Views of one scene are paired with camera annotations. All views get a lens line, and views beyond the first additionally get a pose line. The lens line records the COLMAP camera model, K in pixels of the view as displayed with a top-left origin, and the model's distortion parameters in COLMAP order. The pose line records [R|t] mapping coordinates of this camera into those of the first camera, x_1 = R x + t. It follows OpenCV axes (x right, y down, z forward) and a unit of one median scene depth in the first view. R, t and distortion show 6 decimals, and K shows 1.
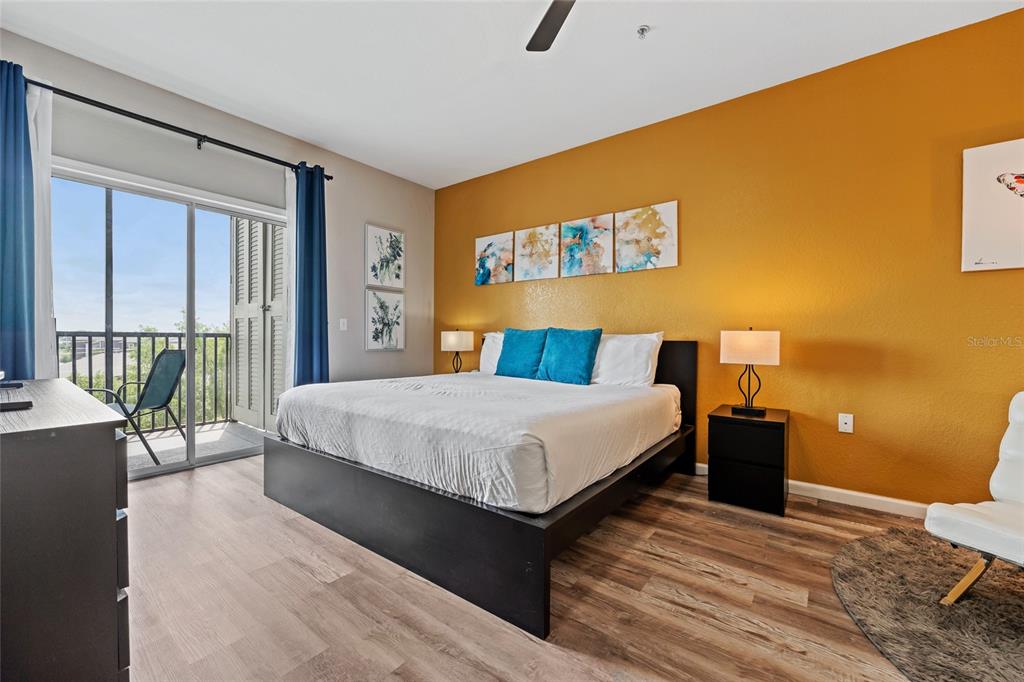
lens RADIAL K [[415.5, 0, 515.5], [0, 415.5, 342.0], [0, 0, 1]] dist [-0.000026, -0.000375]
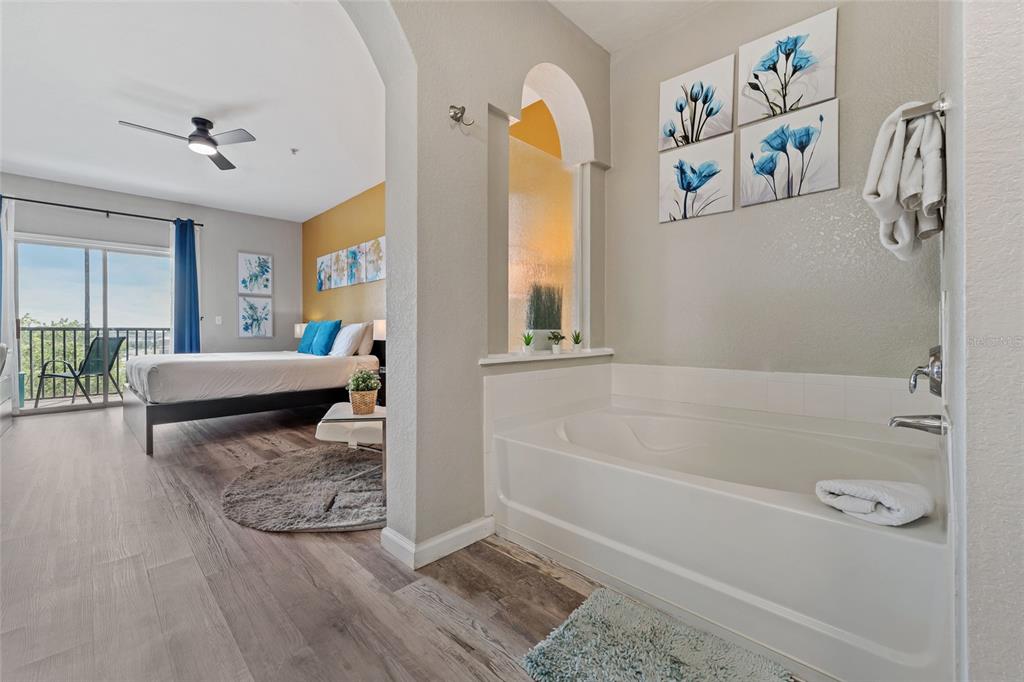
lens RADIAL K [[415.5, 0, 507.9], [0, 415.5, 336.4], [0, 0, 1]] dist [-0.000026, -0.000375]
pose [[0.991898, -0.011483, -0.126514, 0.809623], [0.011976, 0.999923, 0.003138, 0.023675], [0.126468, -0.004628, 0.991960, -0.359564]]
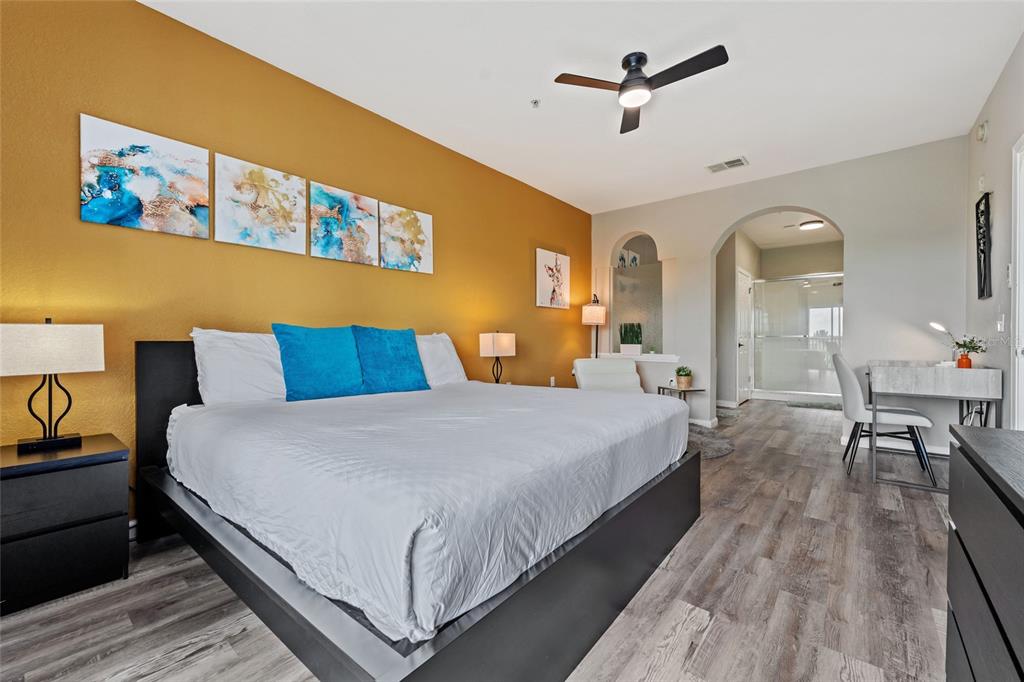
lens RADIAL K [[415.5, 0, 511.9], [0, 415.5, 341.3], [0, 0, 1]] dist [-0.000026, -0.000375]
pose [[0.038951, -0.014361, 0.999138, -0.580146], [0.007403, 0.999873, 0.014083, -0.012138], [-0.999214, 0.006848, 0.039053, 0.591531]]
